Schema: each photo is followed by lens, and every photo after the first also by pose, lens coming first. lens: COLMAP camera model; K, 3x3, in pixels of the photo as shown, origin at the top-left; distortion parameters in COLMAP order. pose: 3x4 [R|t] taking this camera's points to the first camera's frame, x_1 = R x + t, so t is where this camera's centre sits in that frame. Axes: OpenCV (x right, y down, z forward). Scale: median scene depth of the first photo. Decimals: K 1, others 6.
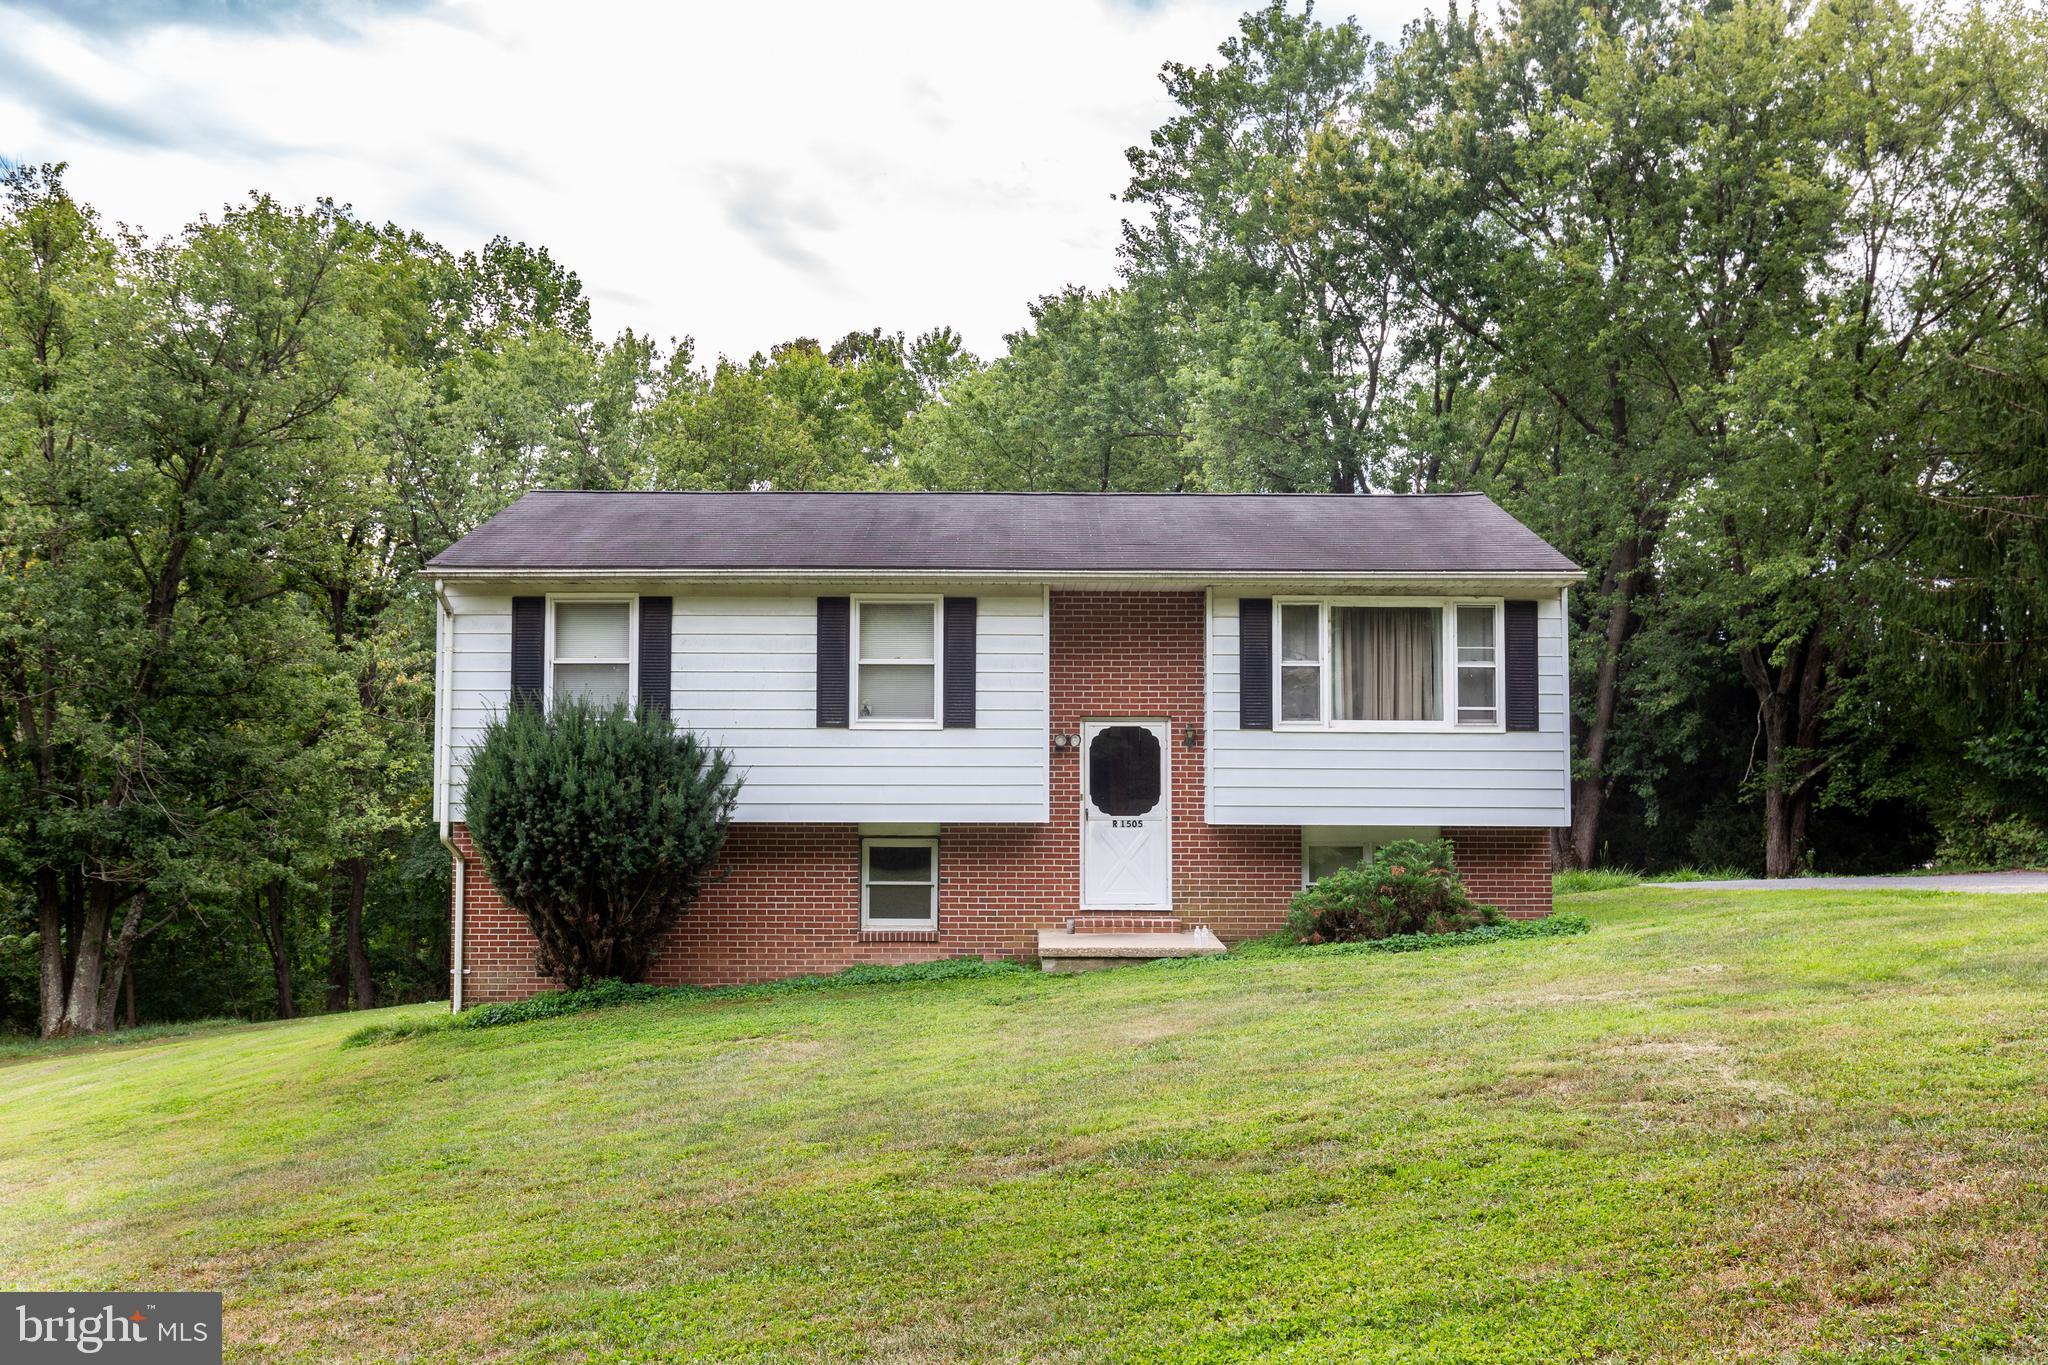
lens RADIAL K [[1974.9, 0, 1024.0], [0, 1974.9, 682.5], [0, 0, 1]] dist [0.014563, -0.004300]
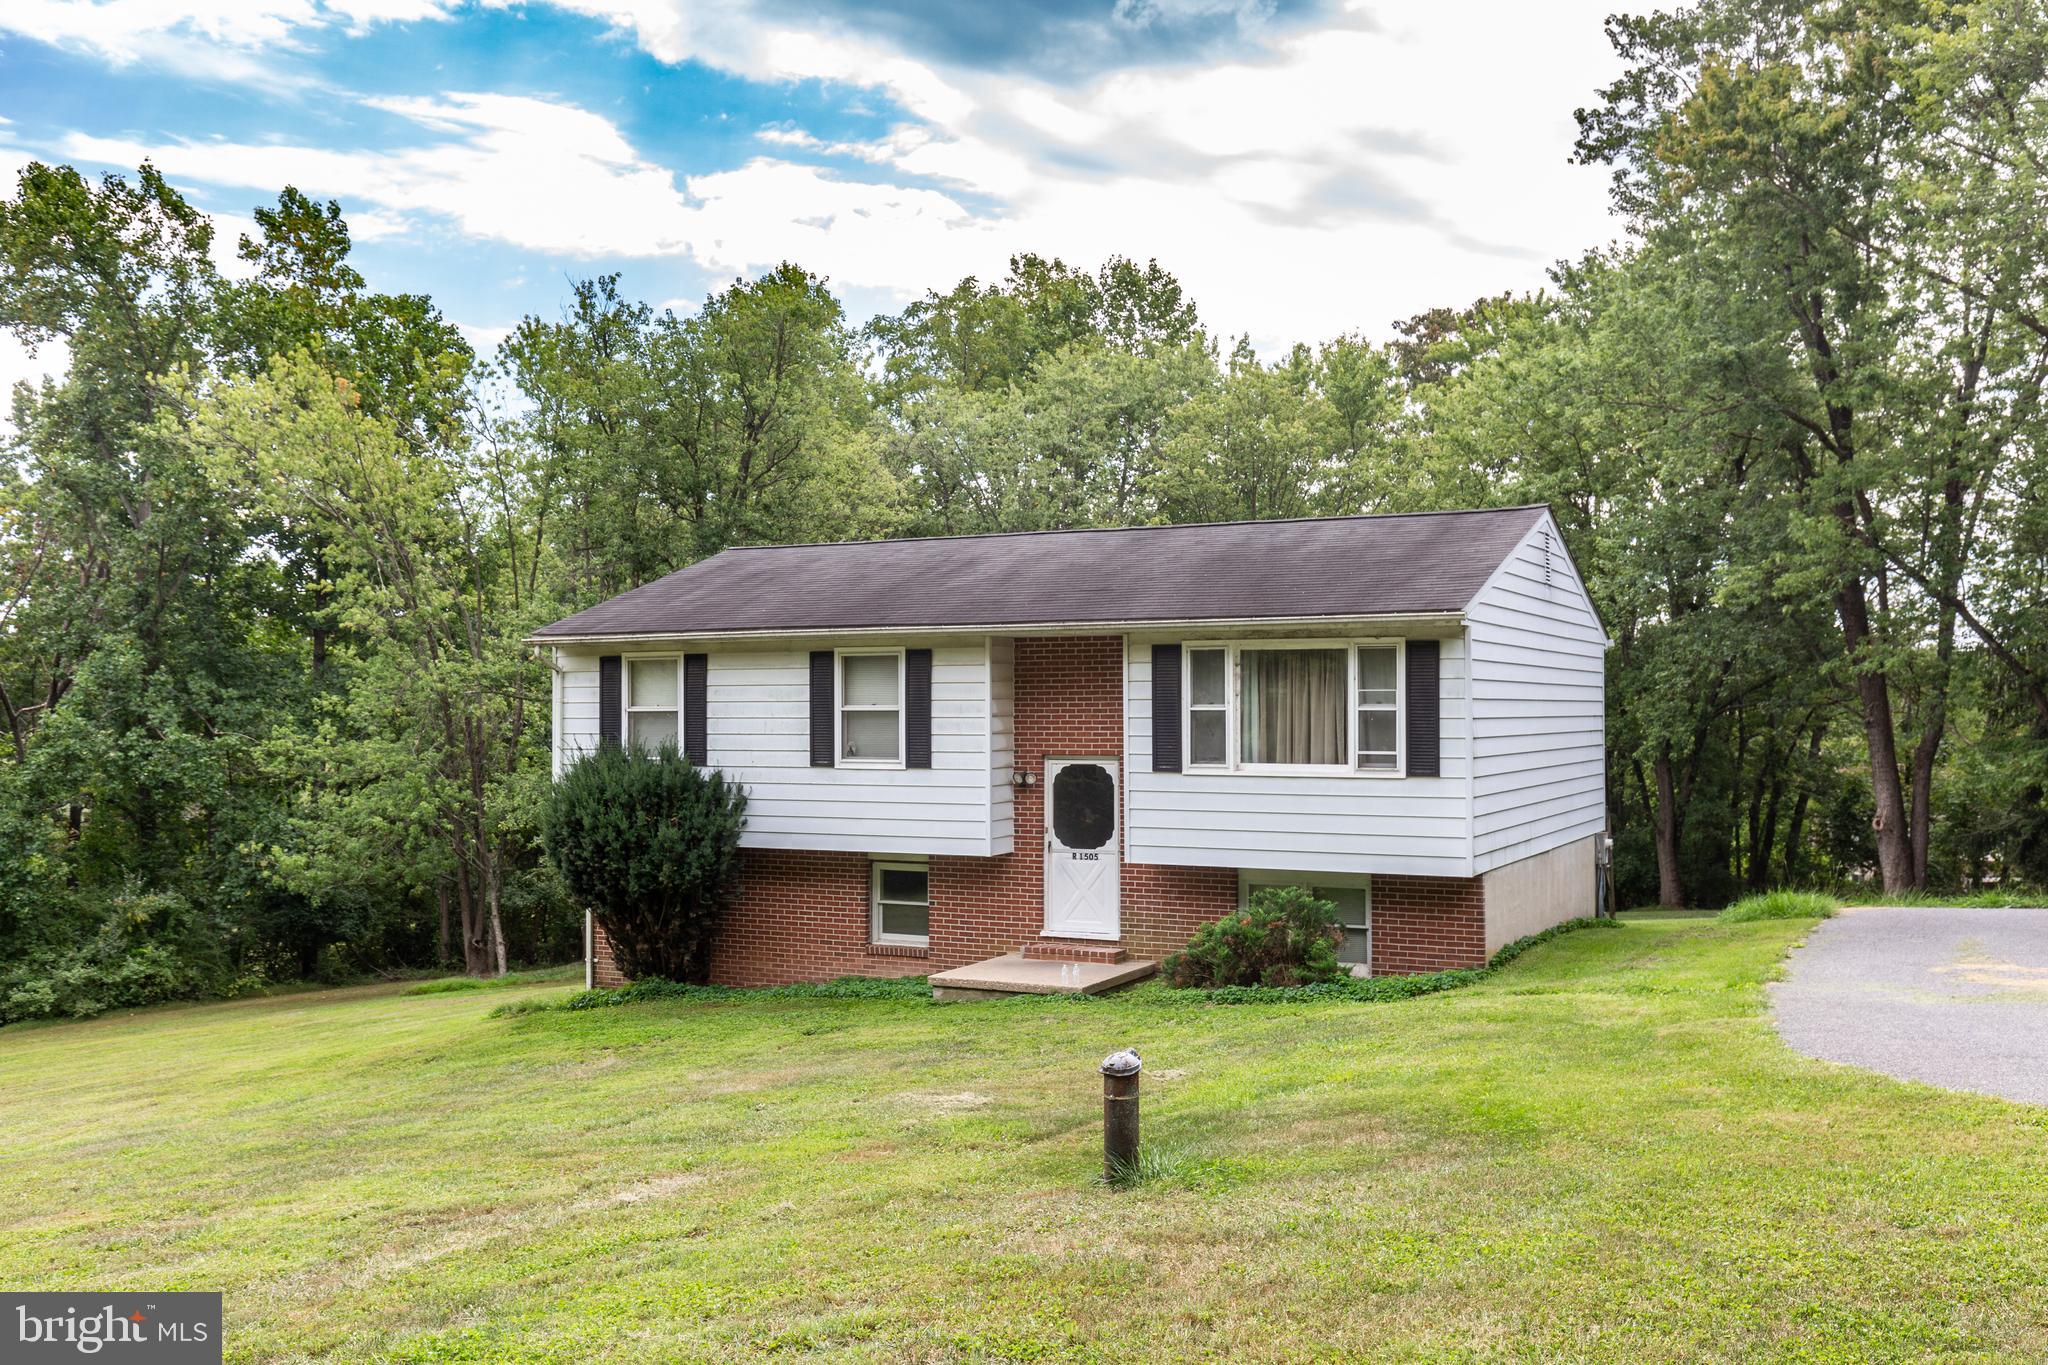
lens RADIAL K [[1838.4, 0, 1024.0], [0, 1838.4, 682.5], [0, 0, 1]] dist [0.001327, -0.000155]
pose [[0.888035, -0.012323, -0.459611, 0.488997], [0.030942, 0.998976, 0.033001, -0.056442], [0.458734, -0.043527, 0.887507, 0.118629]]
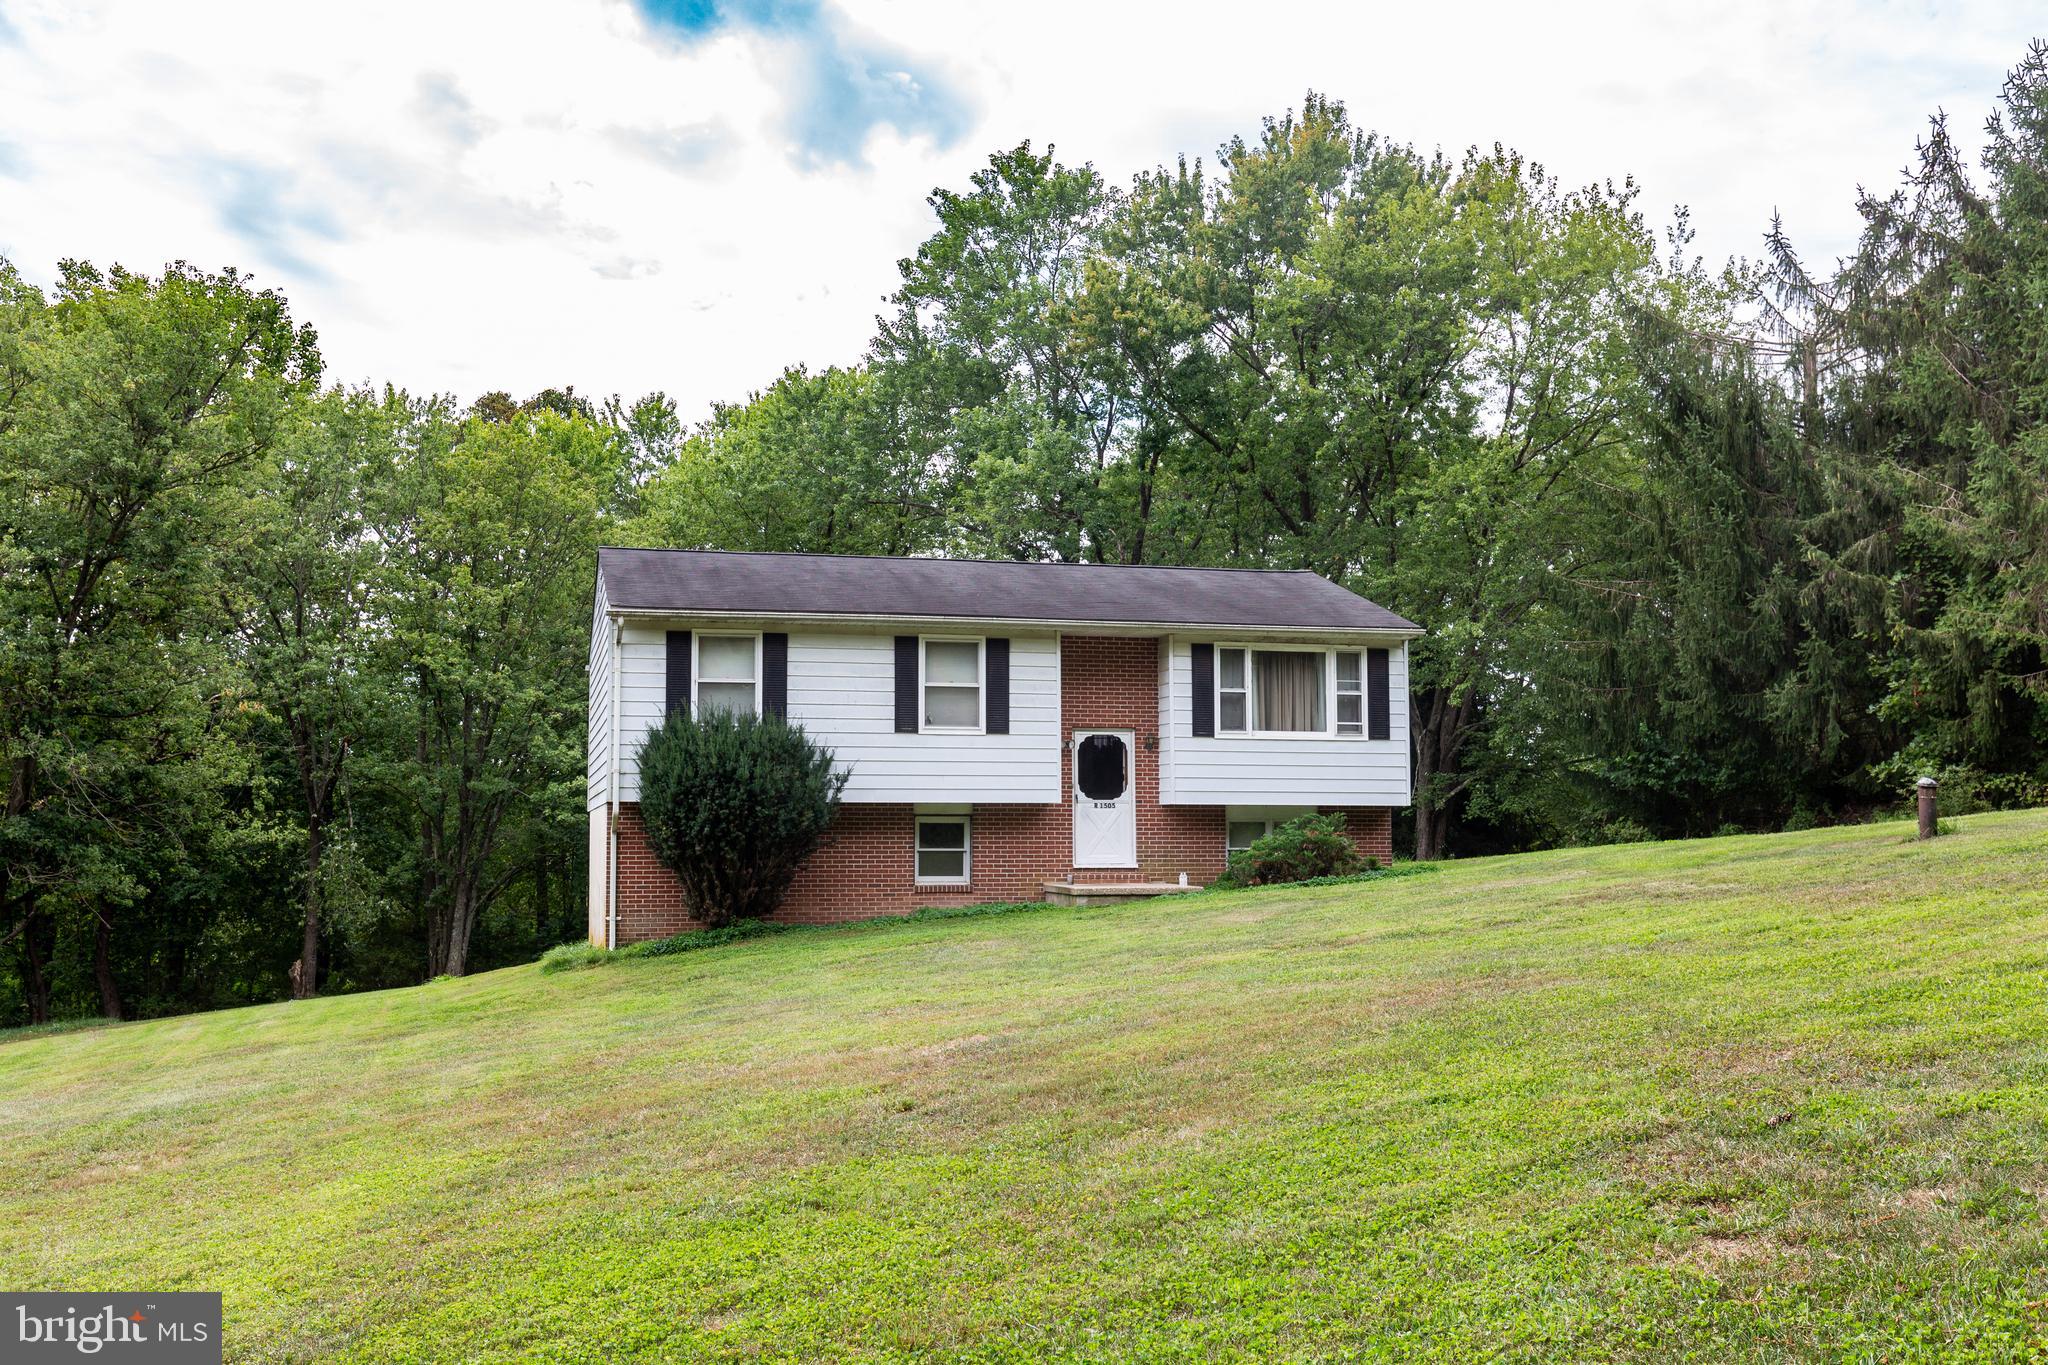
lens RADIAL K [[2007.3, 0, 1012.2], [0, 2007.3, 711.4], [0, 0, 1]] dist [0.013201, 0.005583]
pose [[0.971211, 0.011759, 0.237931, -0.352369], [-0.008668, 0.999864, -0.014033, 0.026891], [-0.238064, 0.011567, 0.971181, -0.351969]]
